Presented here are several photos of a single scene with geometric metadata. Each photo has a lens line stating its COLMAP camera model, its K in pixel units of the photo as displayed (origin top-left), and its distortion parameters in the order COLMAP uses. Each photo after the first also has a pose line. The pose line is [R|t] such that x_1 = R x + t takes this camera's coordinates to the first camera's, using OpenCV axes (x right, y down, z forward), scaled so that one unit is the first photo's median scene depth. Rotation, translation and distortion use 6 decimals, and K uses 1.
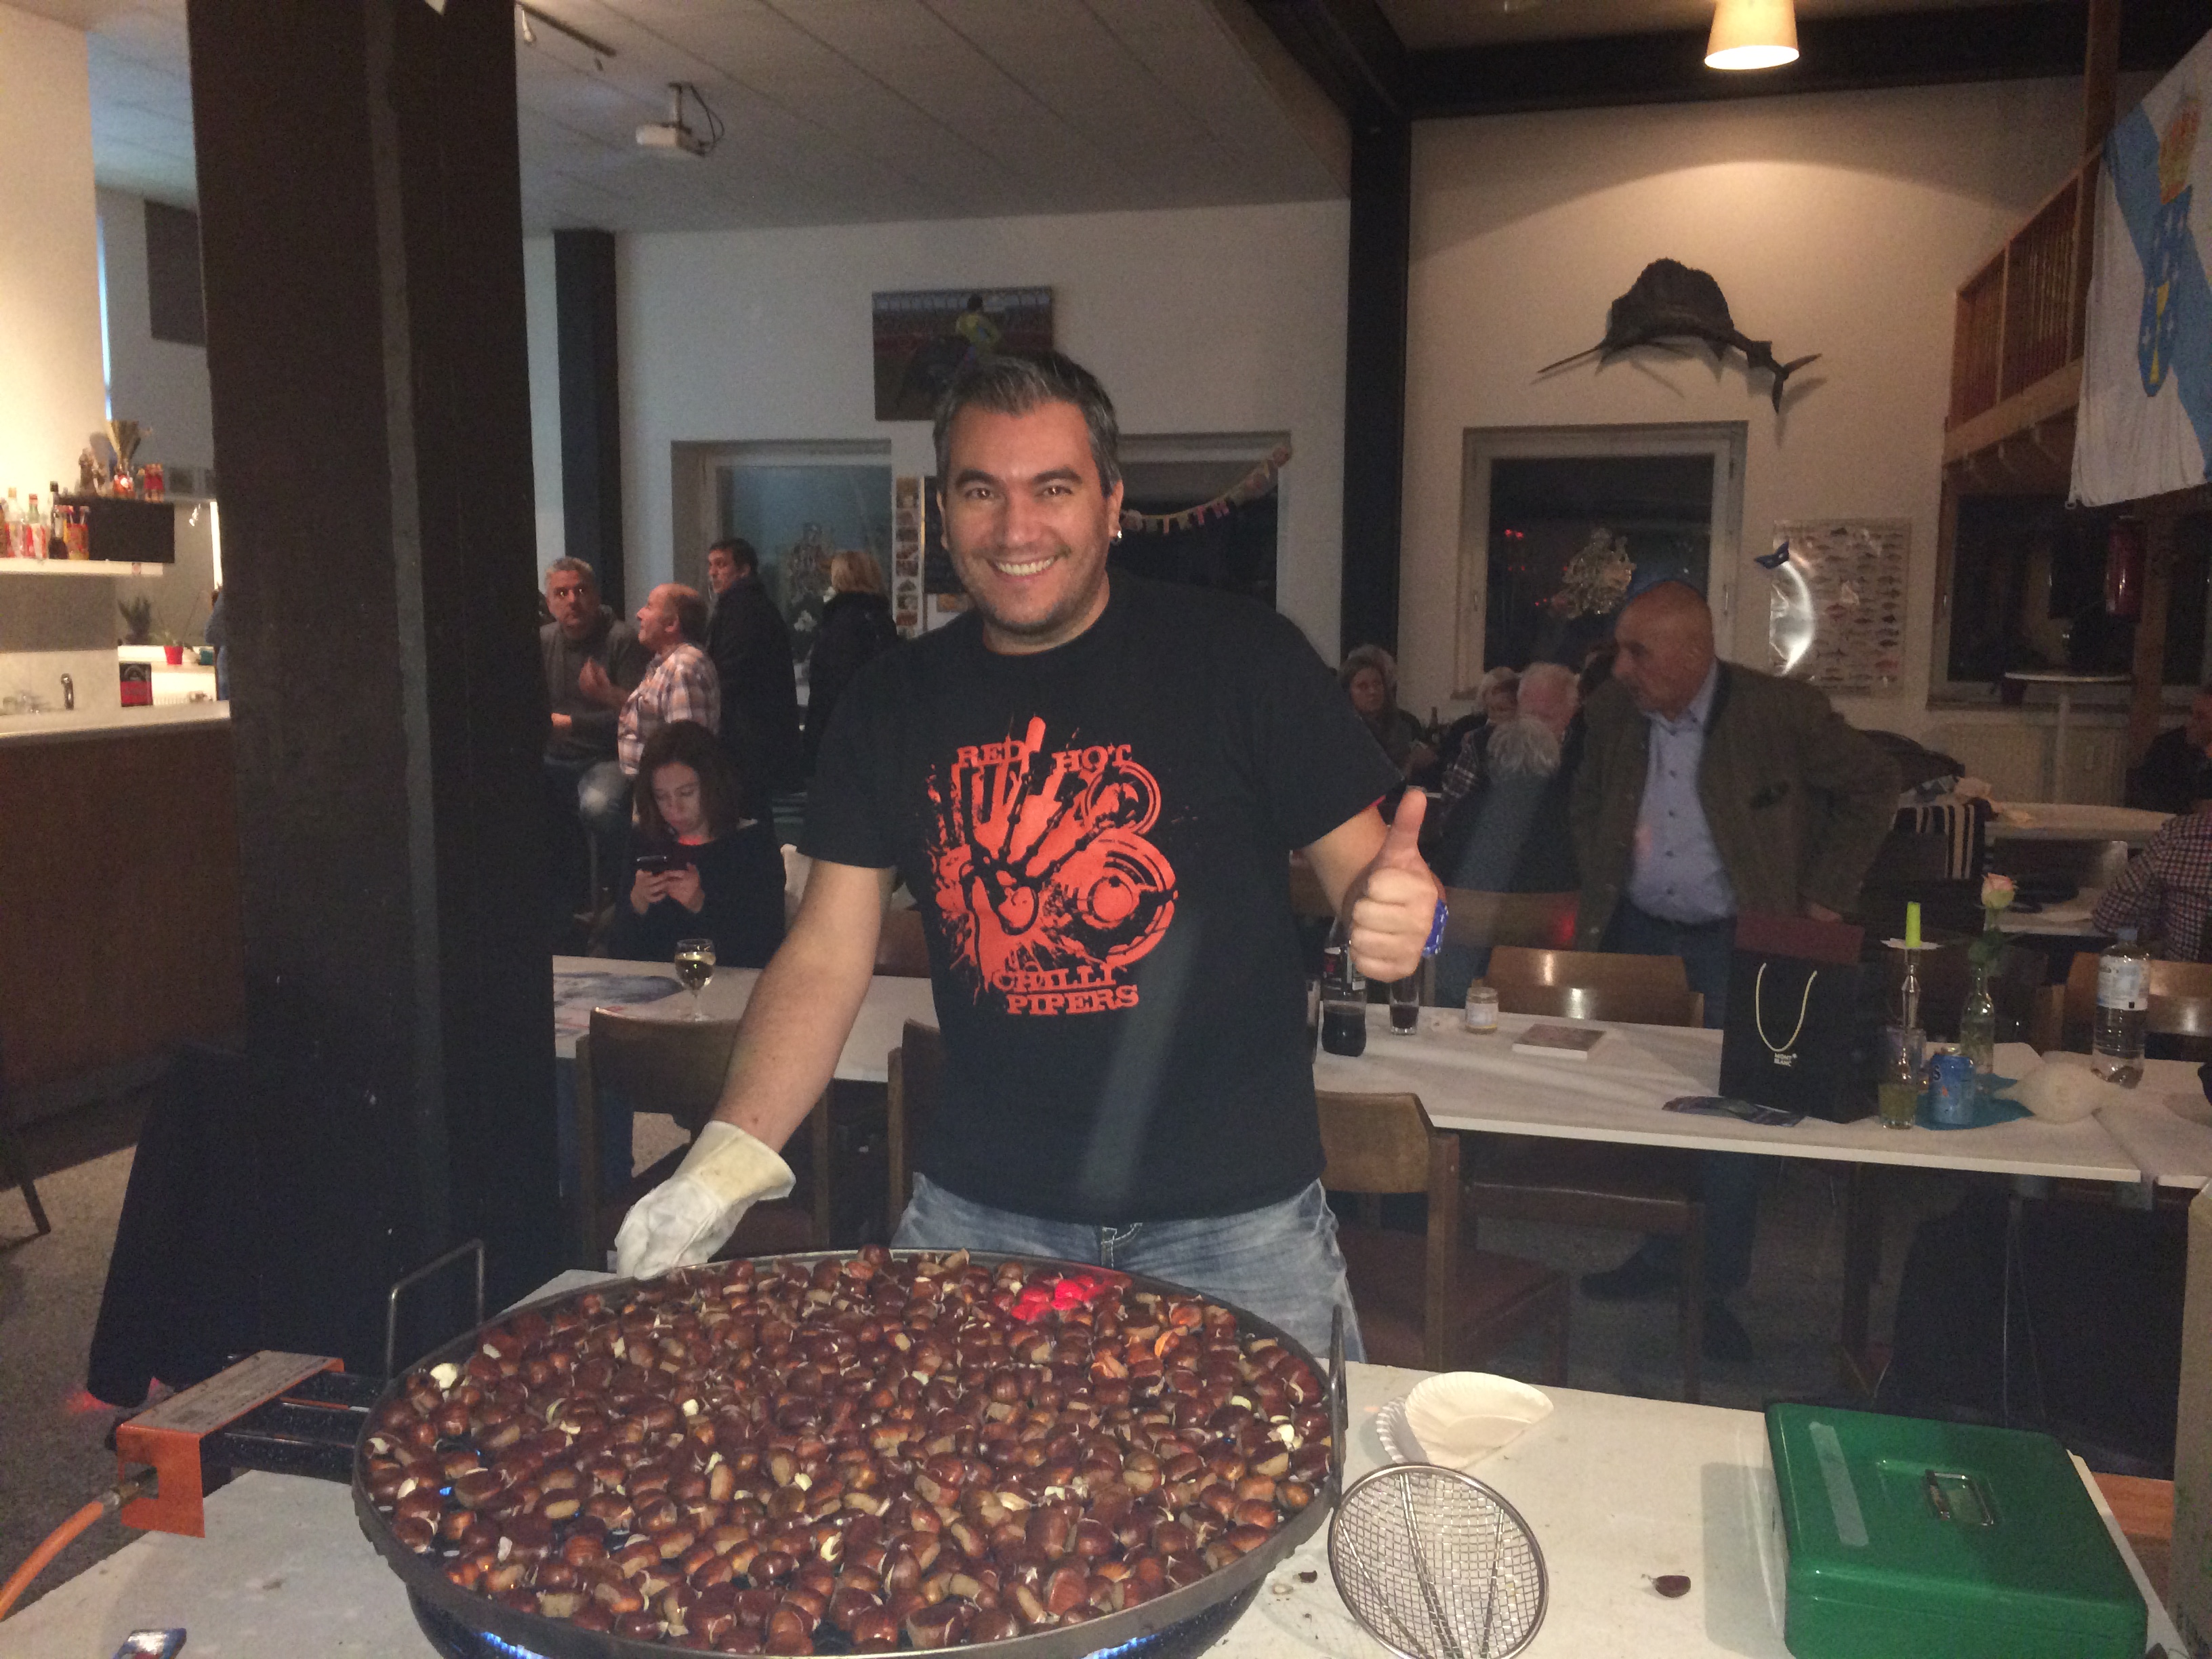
lens RADIAL K [[1864.9, 0, 1106.0], [0, 1864.9, 829.5], [0, 0, 1]] dist [0.011603, 0.002363]
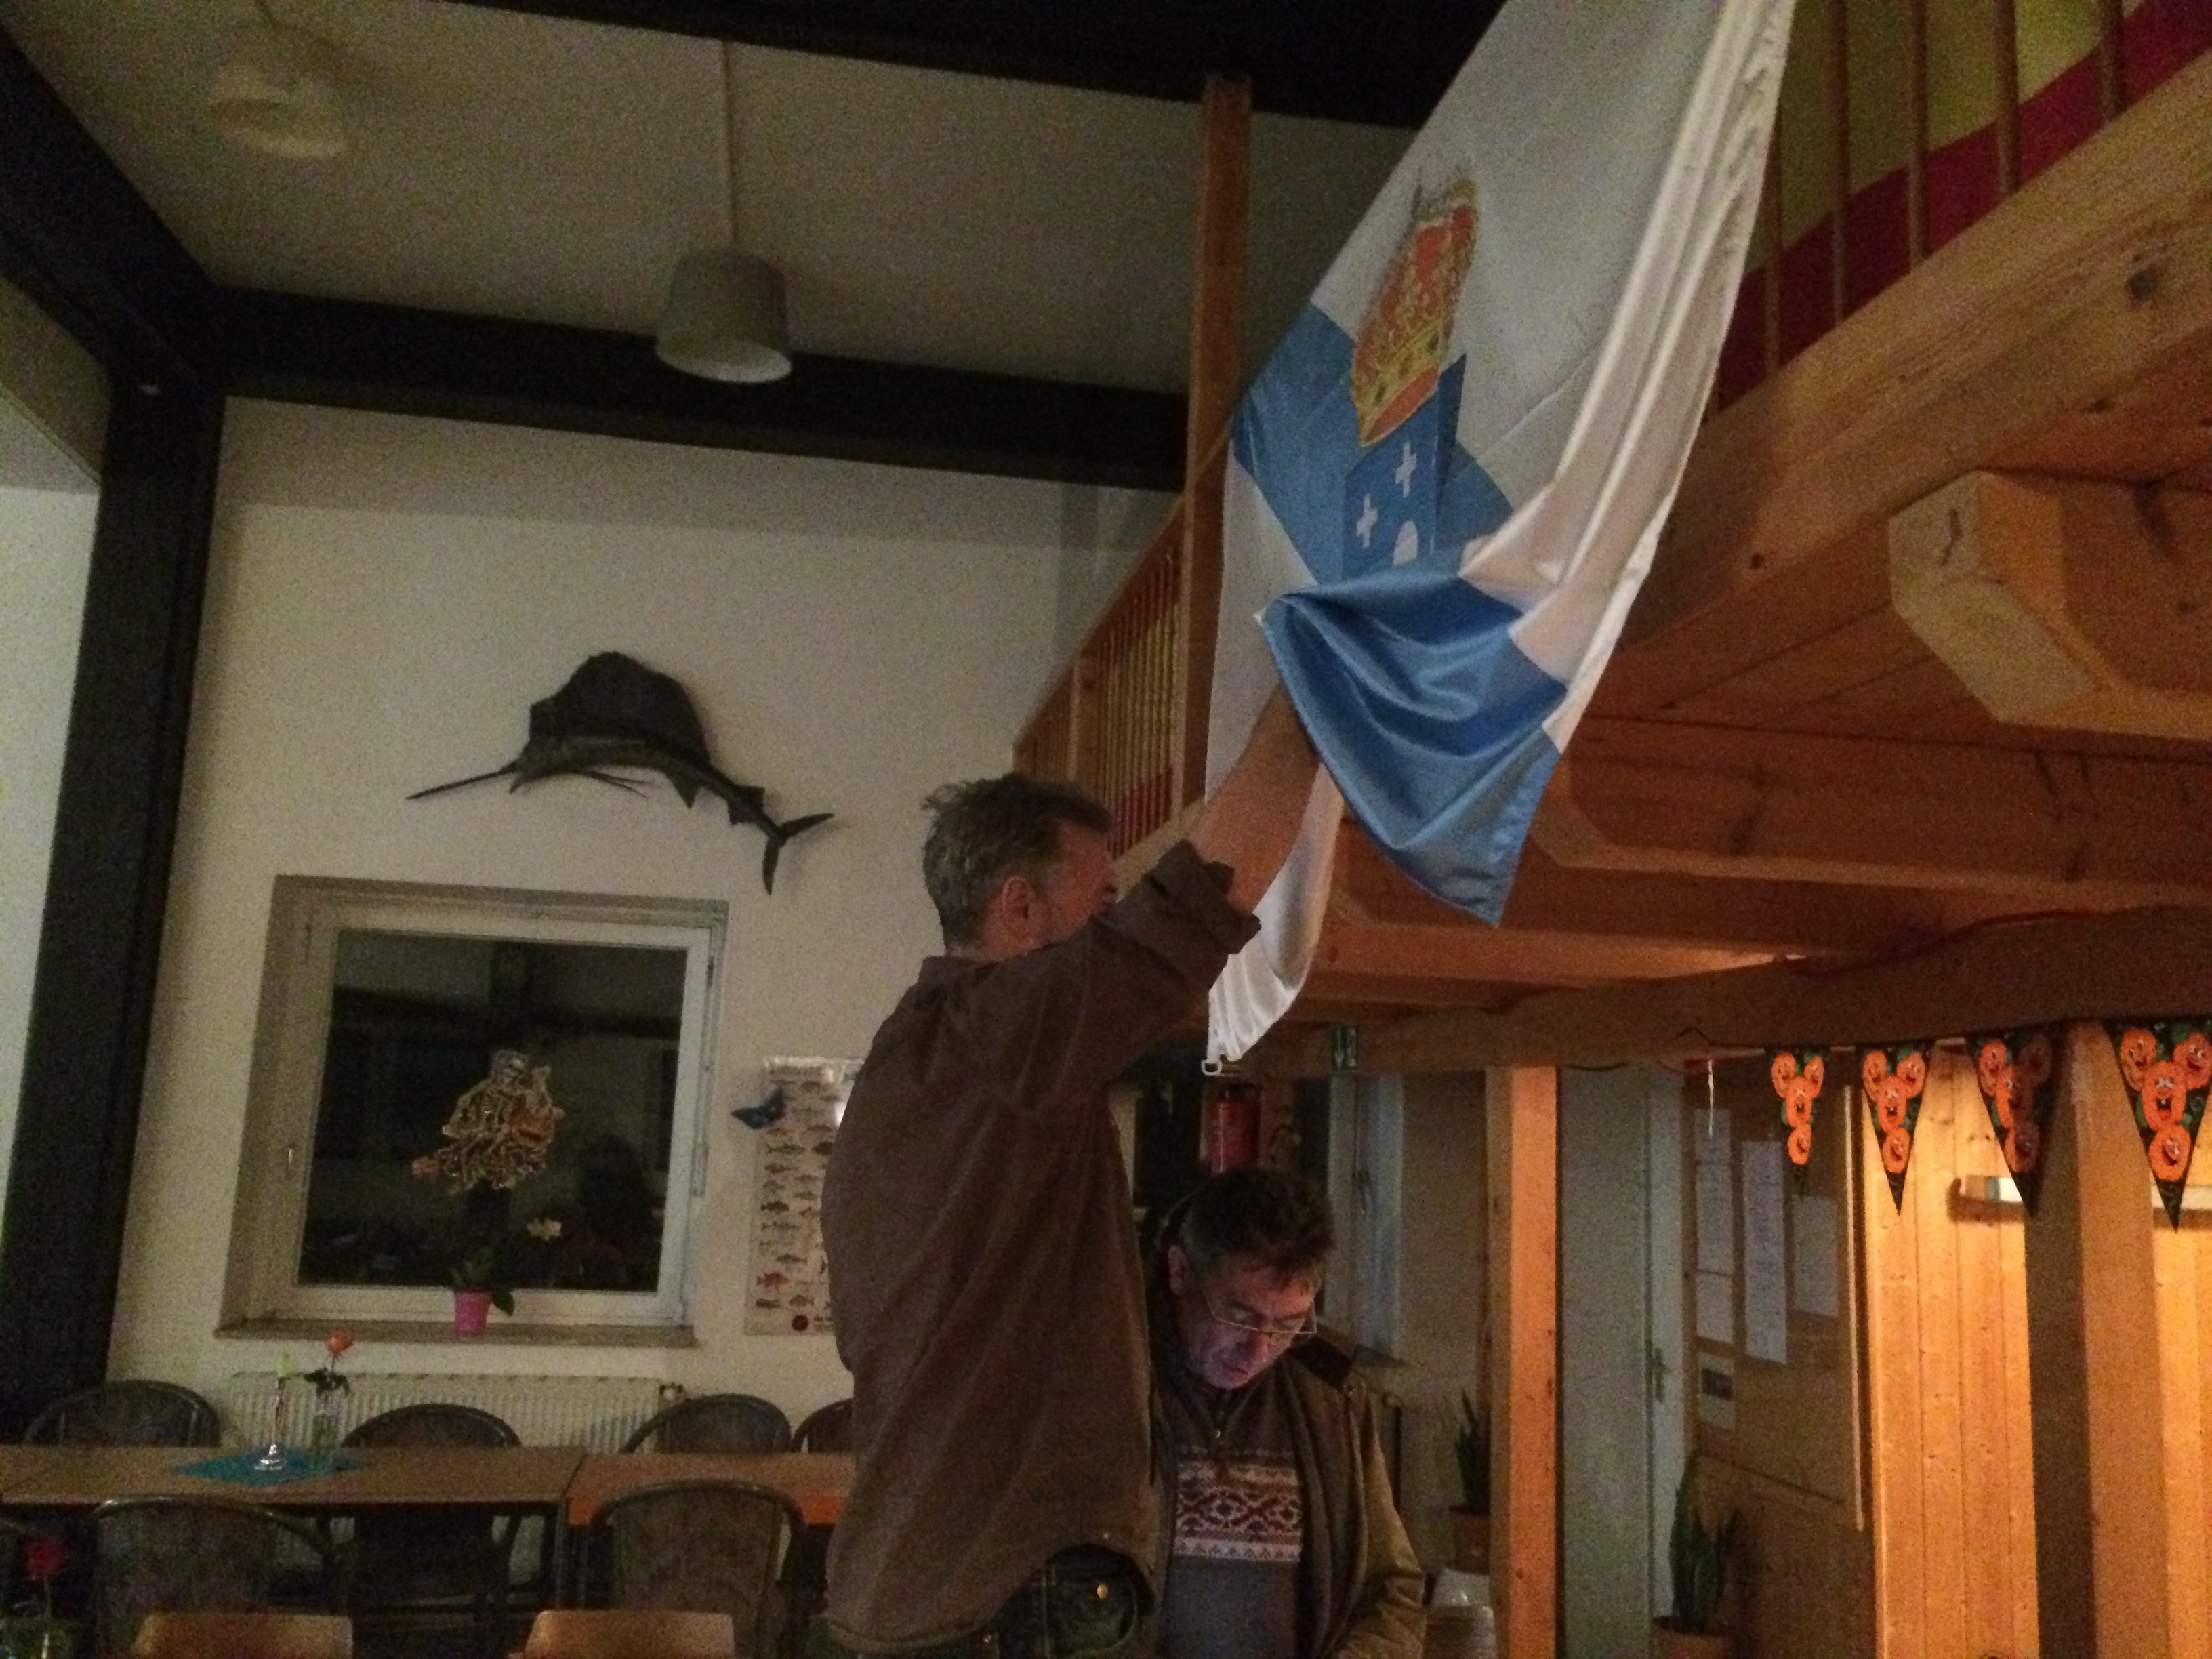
lens RADIAL K [[1864.9, 0, 1106.0], [0, 1864.9, 829.5], [0, 0, 1]] dist [0.011603, 0.002363]
pose [[0.898321, 0.097241, 0.428444, 0.175891], [0.011413, 0.969704, -0.244018, -0.080657], [-0.439192, 0.224096, 0.869995, 0.359347]]
